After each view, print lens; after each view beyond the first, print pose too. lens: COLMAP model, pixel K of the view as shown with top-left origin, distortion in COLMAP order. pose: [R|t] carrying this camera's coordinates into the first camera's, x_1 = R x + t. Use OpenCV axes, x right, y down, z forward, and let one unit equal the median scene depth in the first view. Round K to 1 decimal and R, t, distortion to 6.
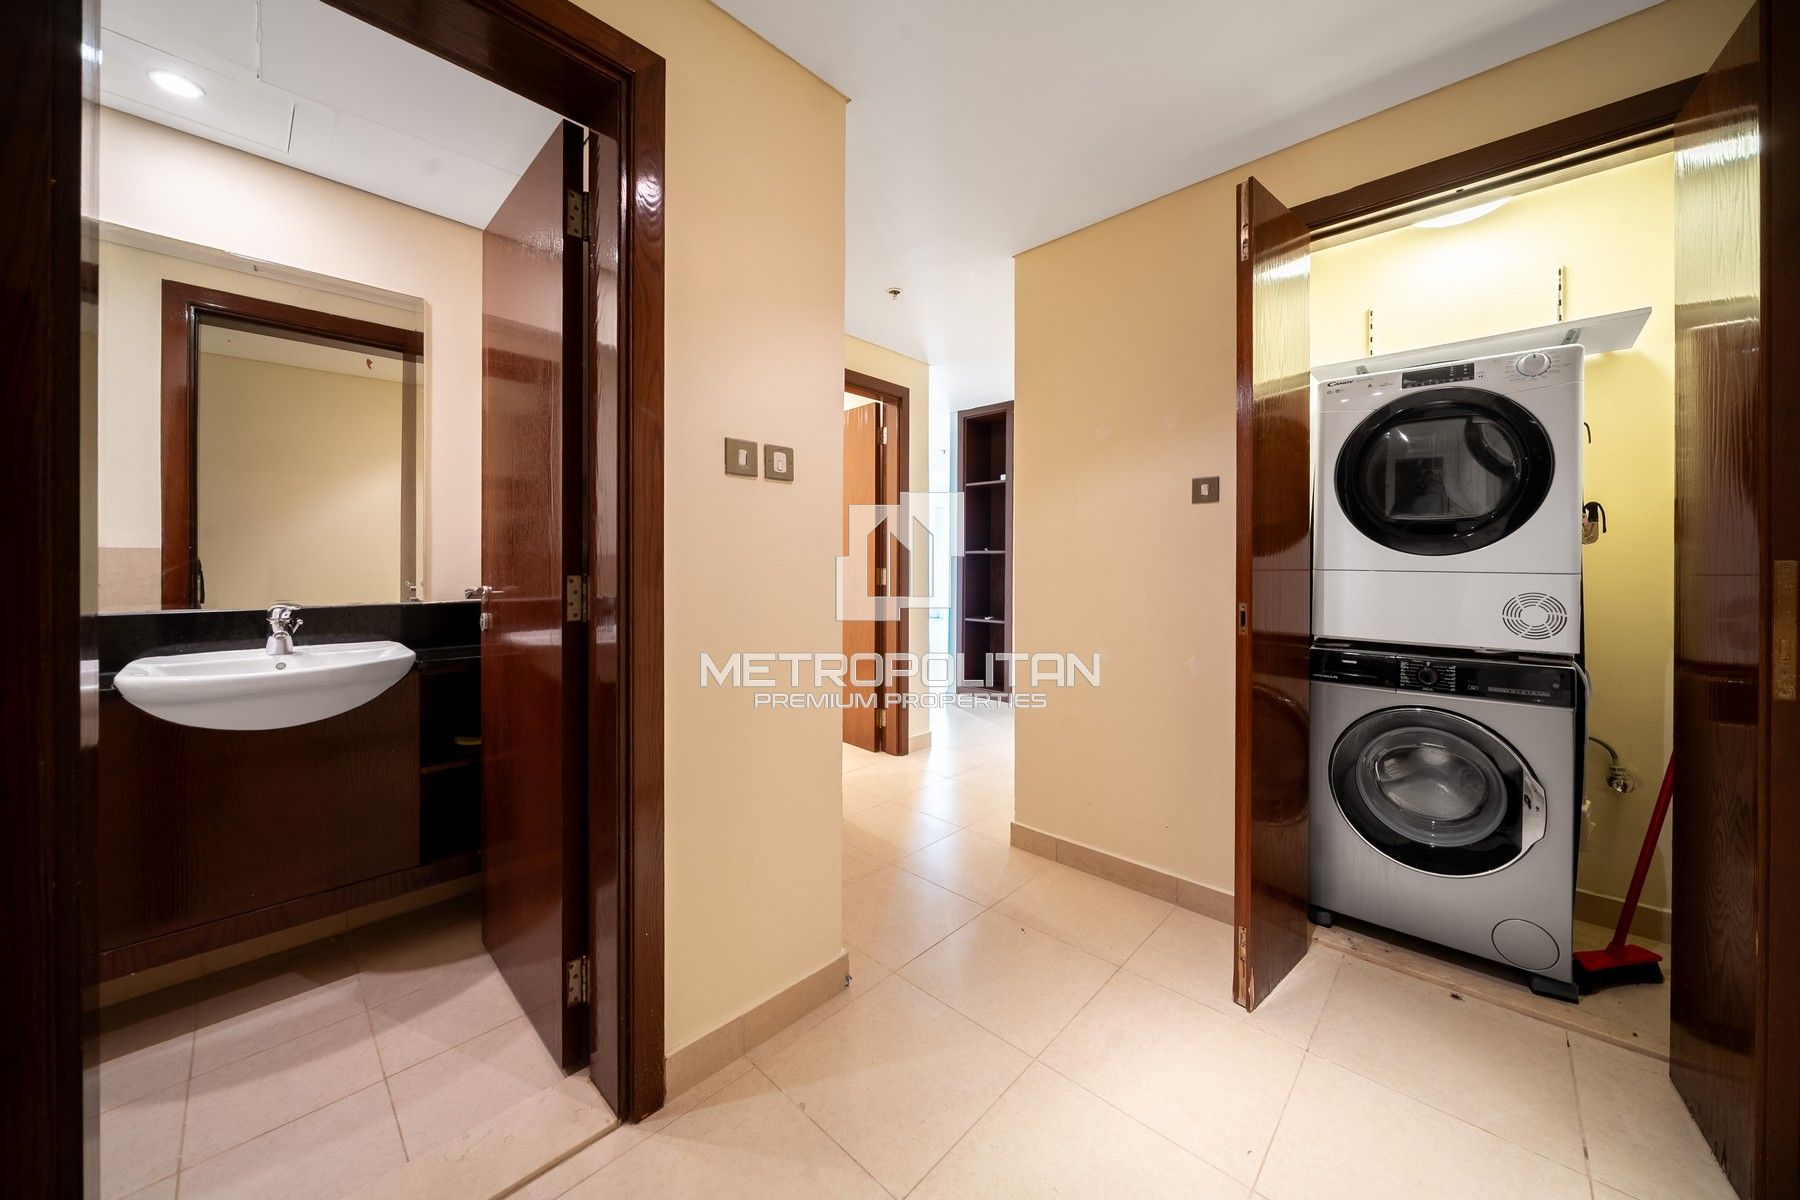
lens RADIAL K [[611.8, 0, 900.9], [0, 611.8, 582.5], [0, 0, 1]] dist [0.000632, -0.000470]
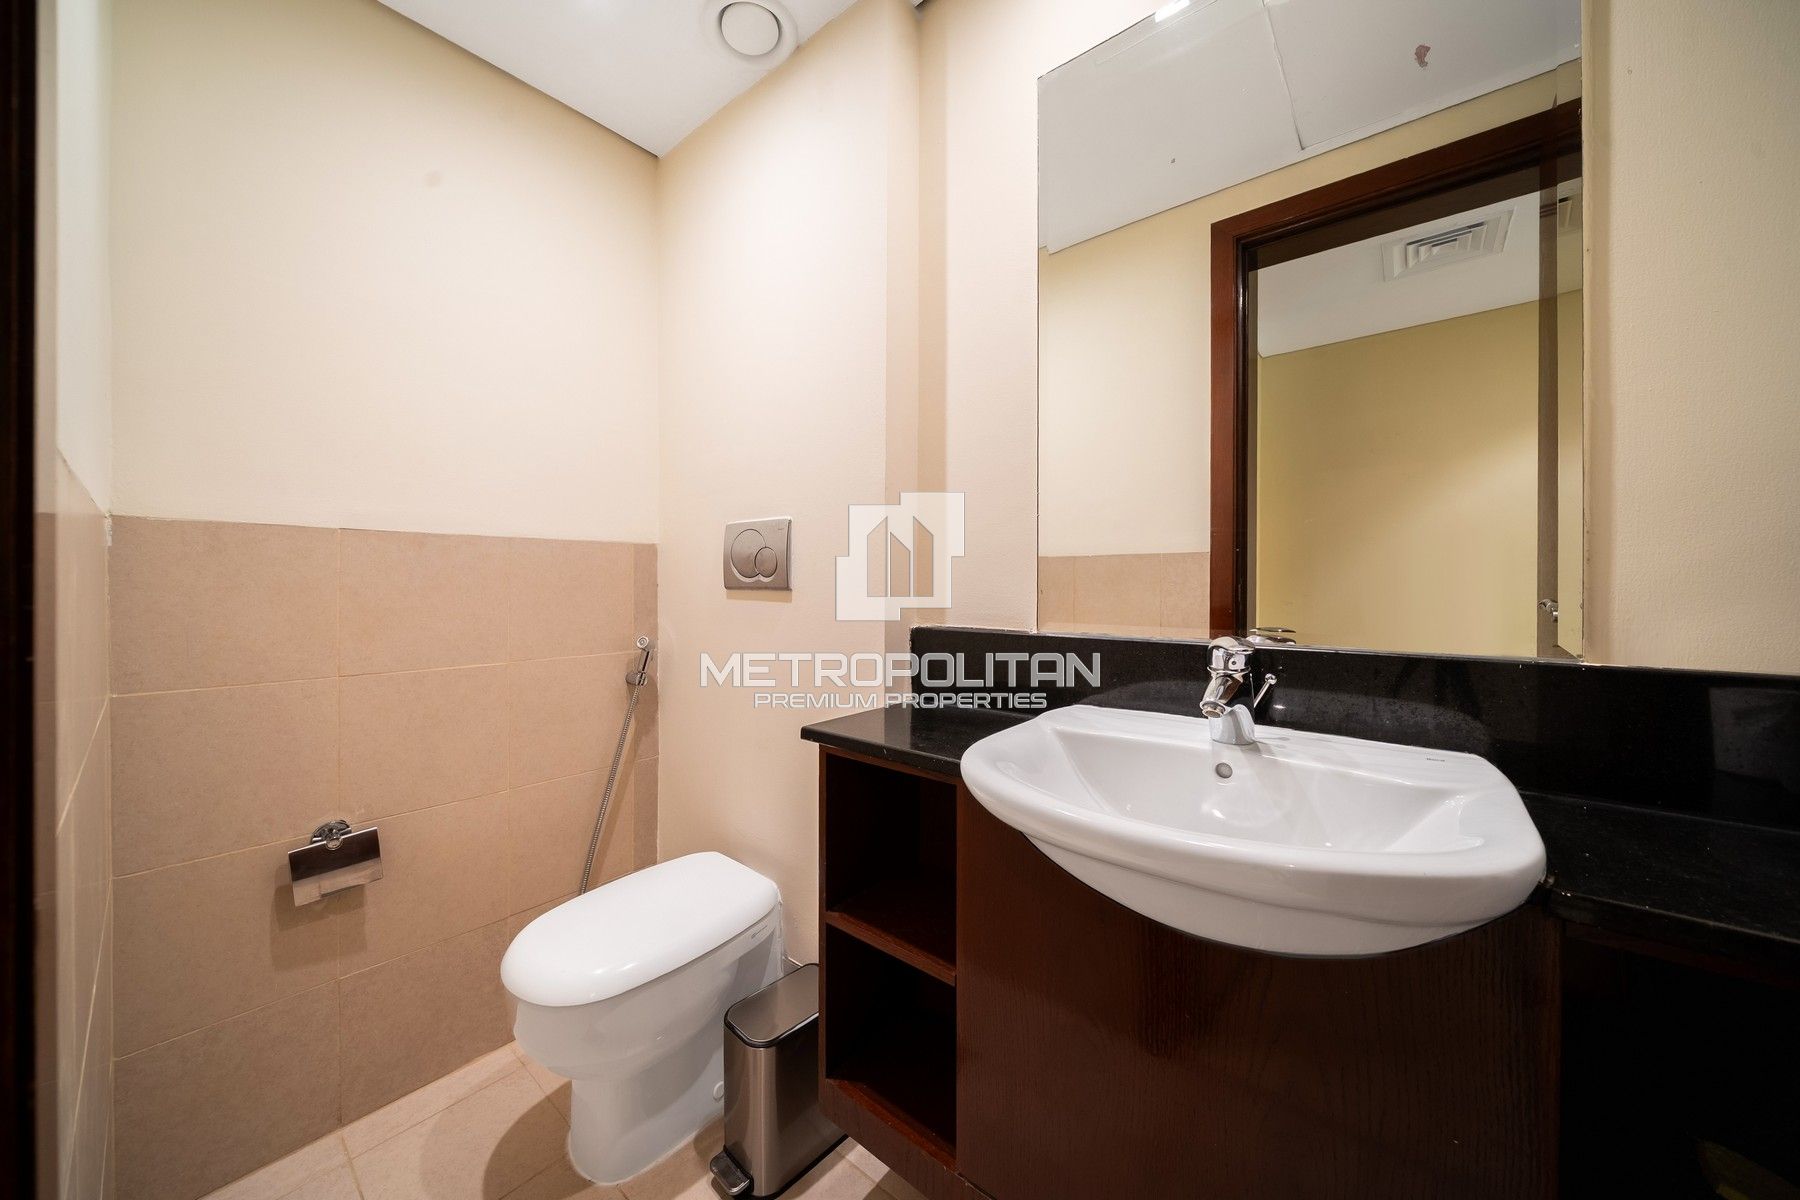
lens RADIAL K [[611.8, 0, 902.1], [0, 611.8, 591.2], [0, 0, 1]] dist [0.000632, -0.000470]
pose [[0.077398, 0.005159, -0.996987, -0.540034], [-0.008785, 0.999951, 0.004492, -0.002594], [0.996962, 0.008411, 0.077439, 0.685447]]
